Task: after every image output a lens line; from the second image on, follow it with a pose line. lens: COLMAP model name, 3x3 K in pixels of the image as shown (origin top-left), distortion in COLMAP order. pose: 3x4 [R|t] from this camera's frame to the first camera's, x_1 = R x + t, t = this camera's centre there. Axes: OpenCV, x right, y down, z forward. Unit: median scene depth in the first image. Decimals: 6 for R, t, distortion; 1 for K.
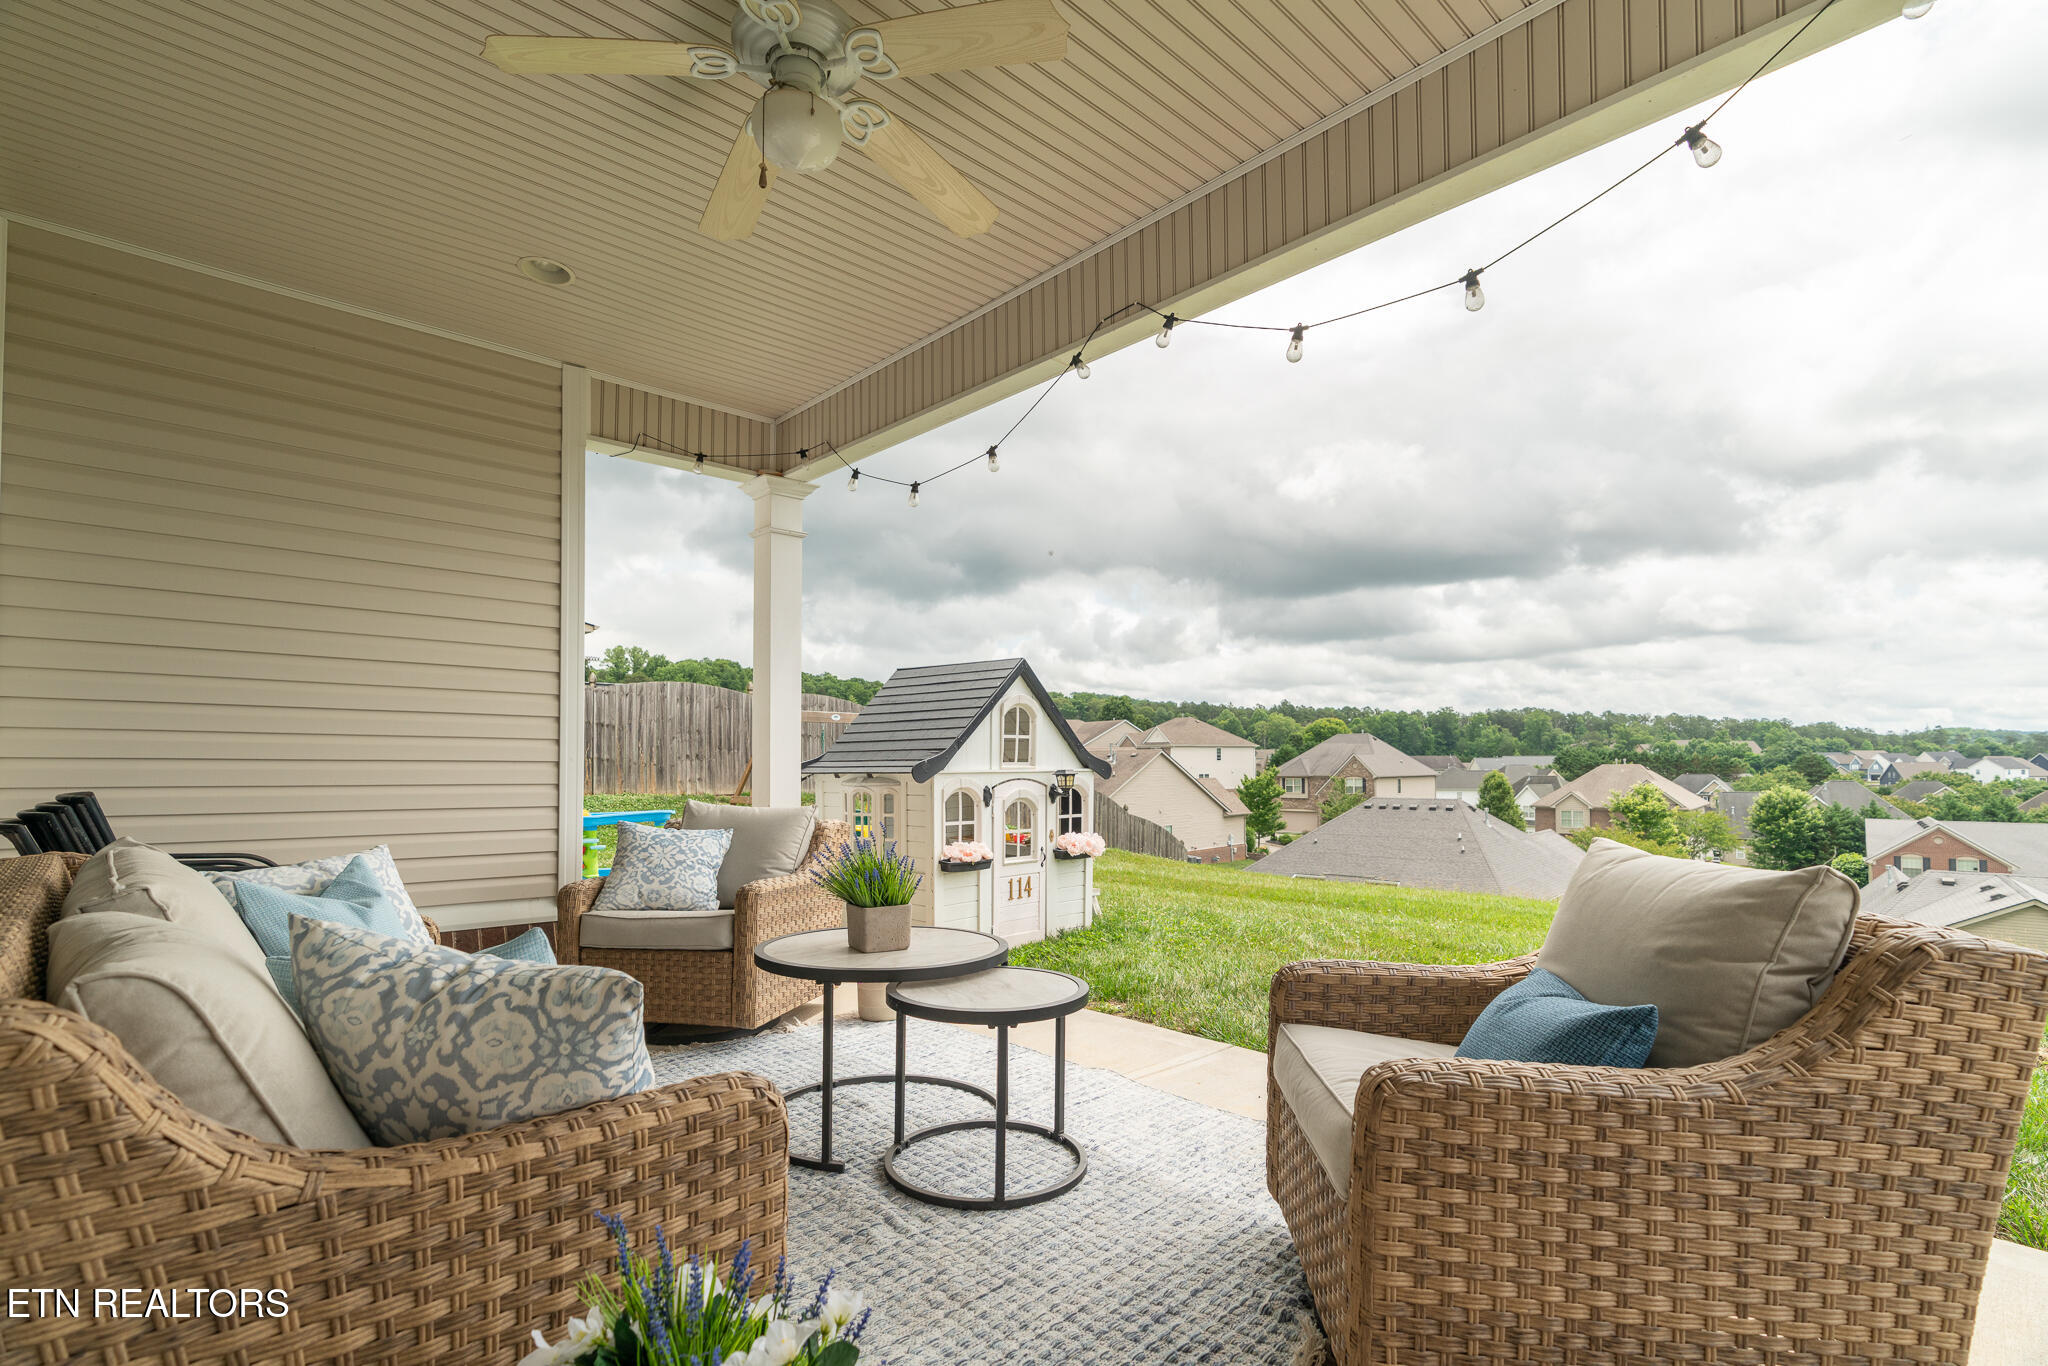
lens RADIAL K [[931.6, 0, 1026.7], [0, 931.6, 746.6], [0, 0, 1]] dist [-0.001441, -0.000232]
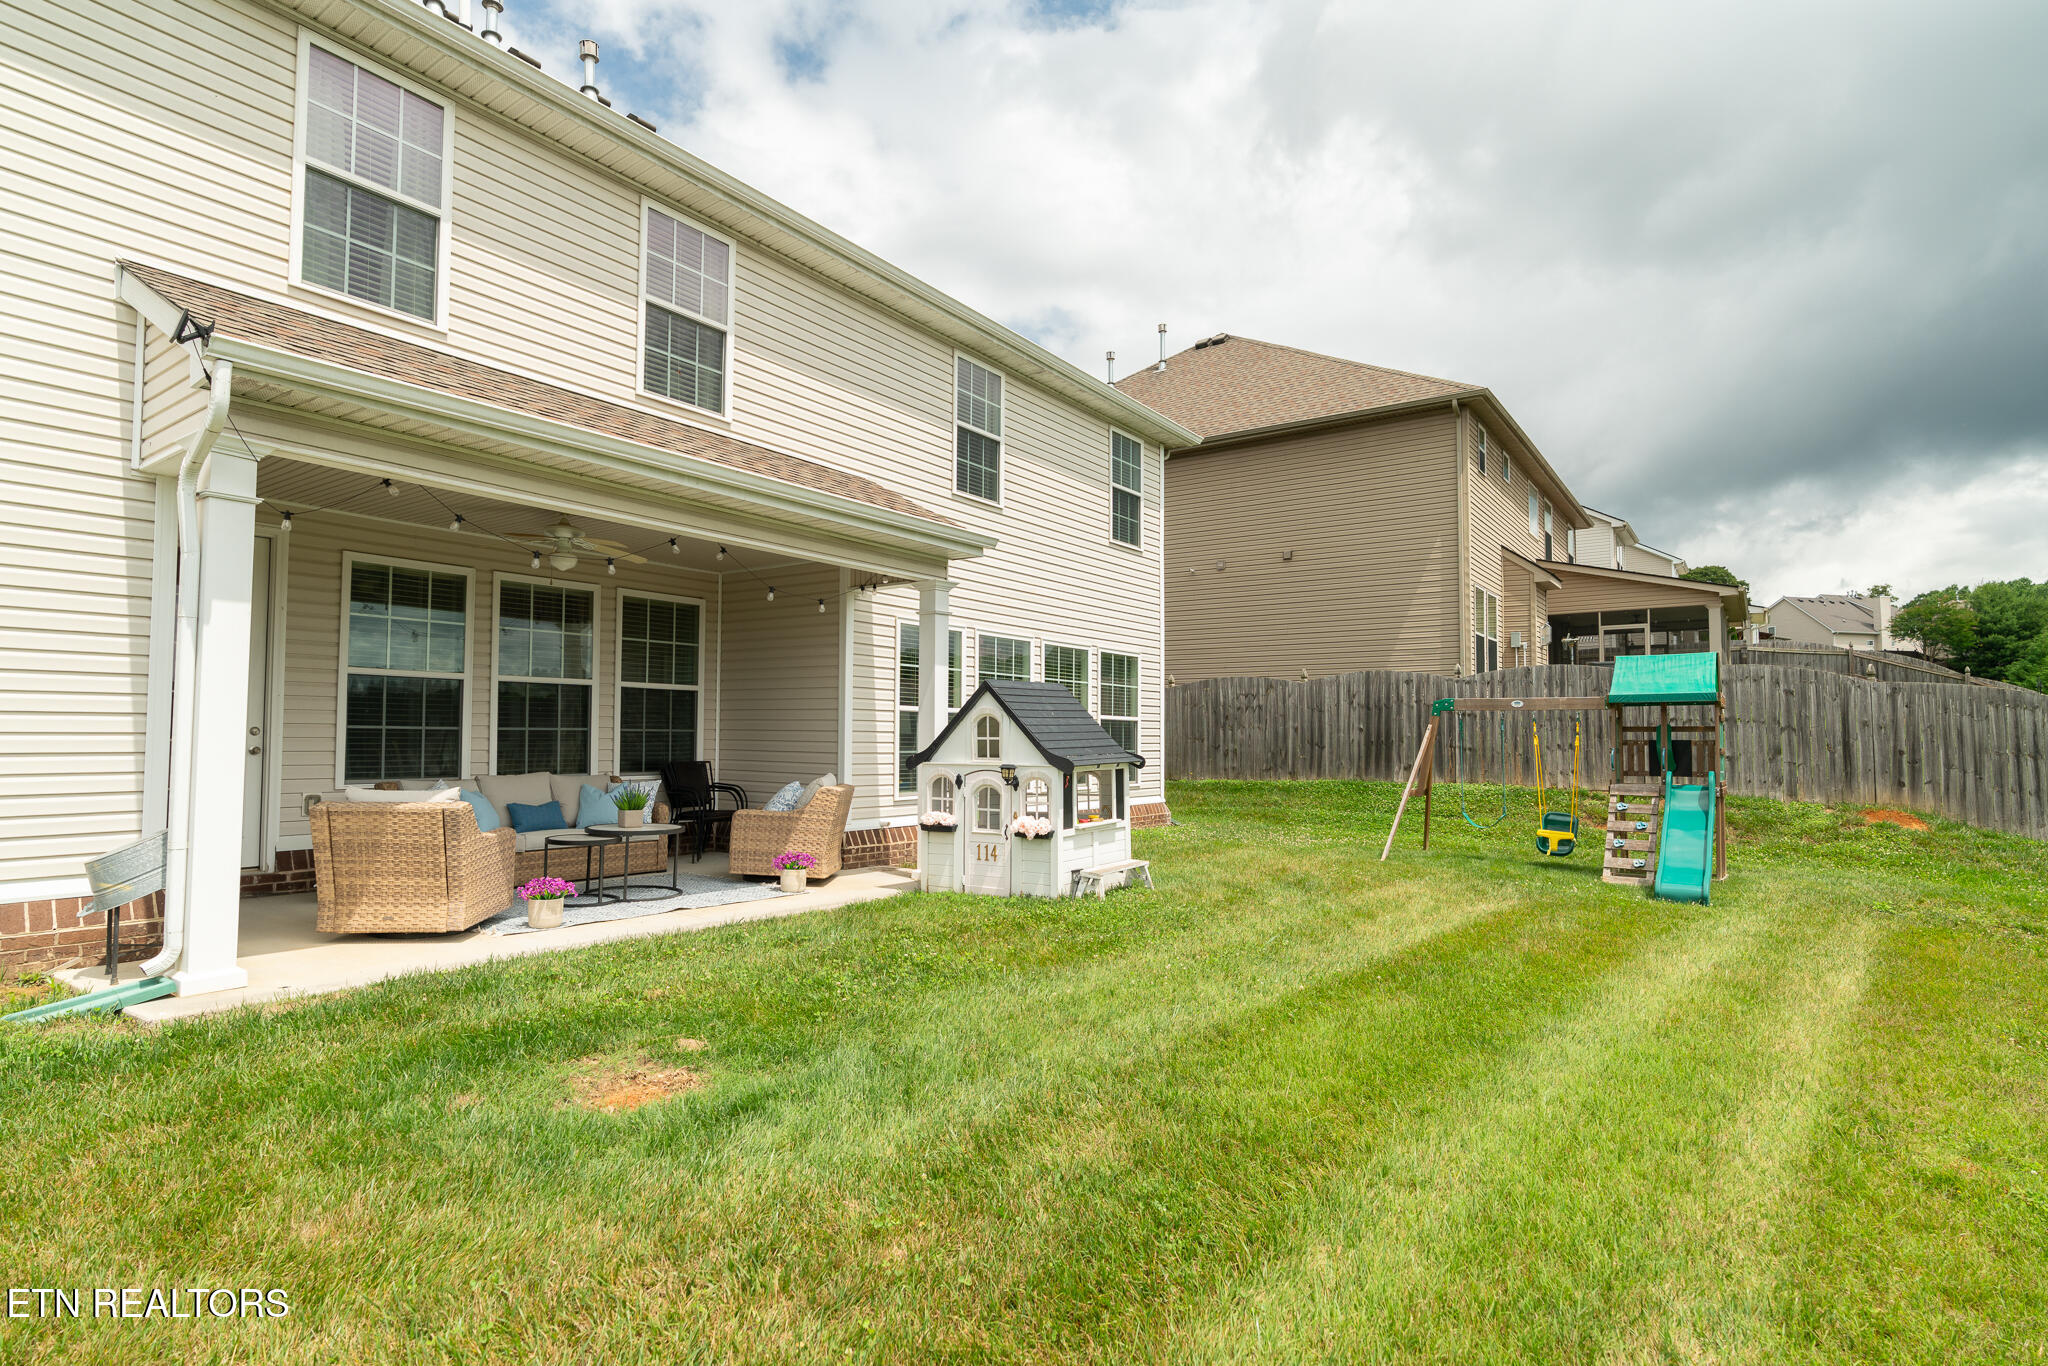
lens RADIAL K [[1036.9, 0, 984.7], [0, 1036.9, 692.8], [0, 0, 1]] dist [-0.001522, -0.000584]
pose [[0.194933, -0.042568, -0.979892, 0.108964], [0.009340, 0.999093, -0.041544, -0.001064], [0.980772, -0.001054, 0.195154, 0.053127]]
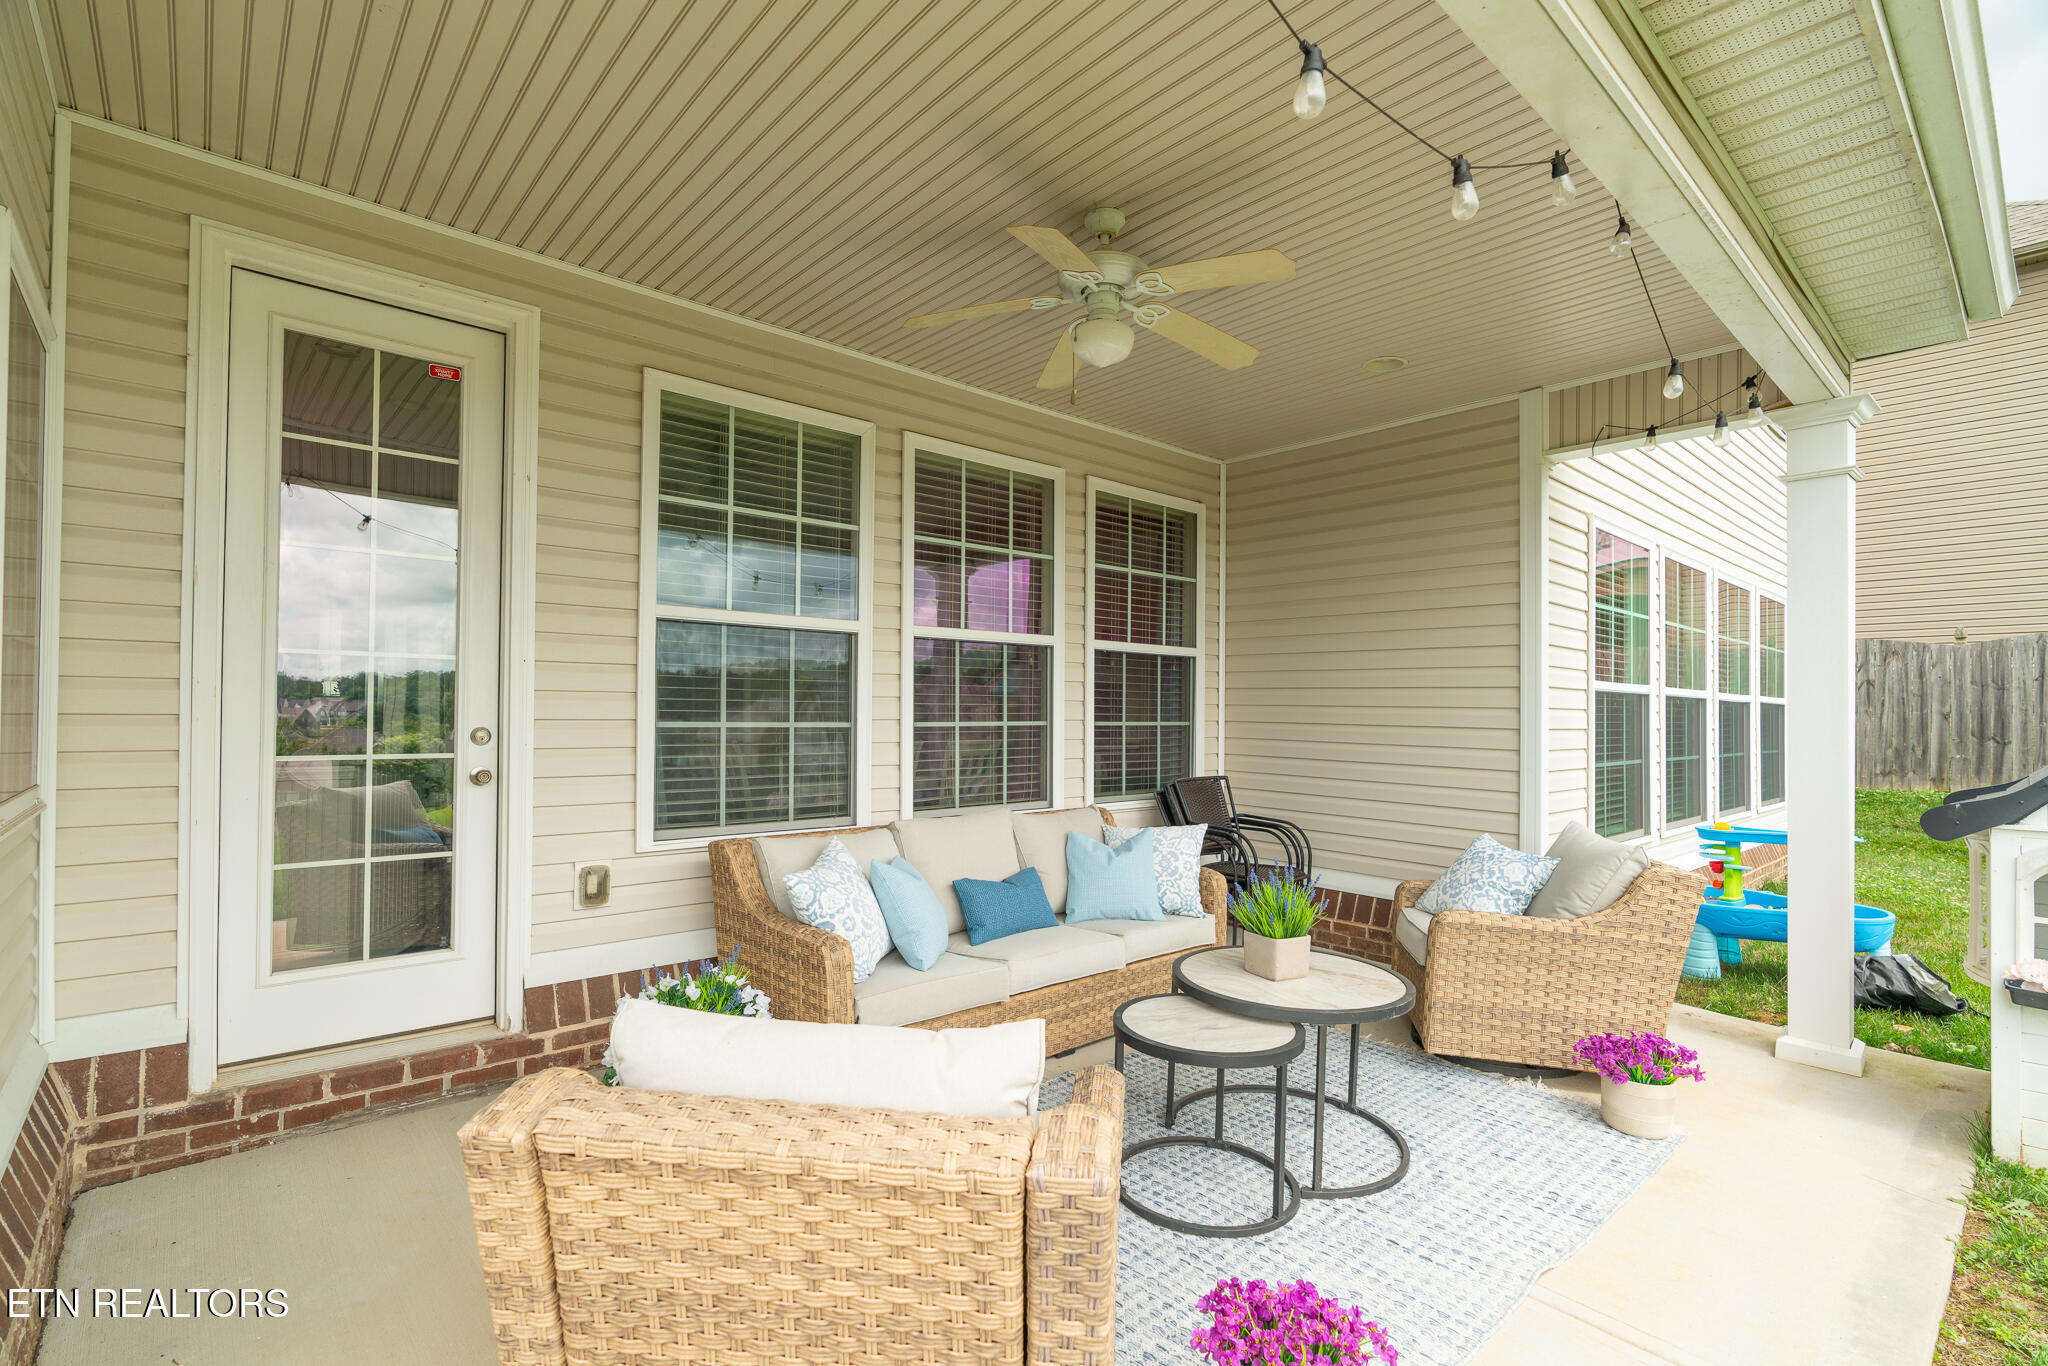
lens RADIAL K [[931.6, 0, 1011.7], [0, 931.6, 702.4], [0, 0, 1]] dist [-0.001441, -0.000232]
pose [[-0.020127, -0.011336, -0.999733, 0.034508], [0.006165, 0.999915, -0.011462, -0.003237], [0.999778, -0.006394, -0.020055, 0.027165]]
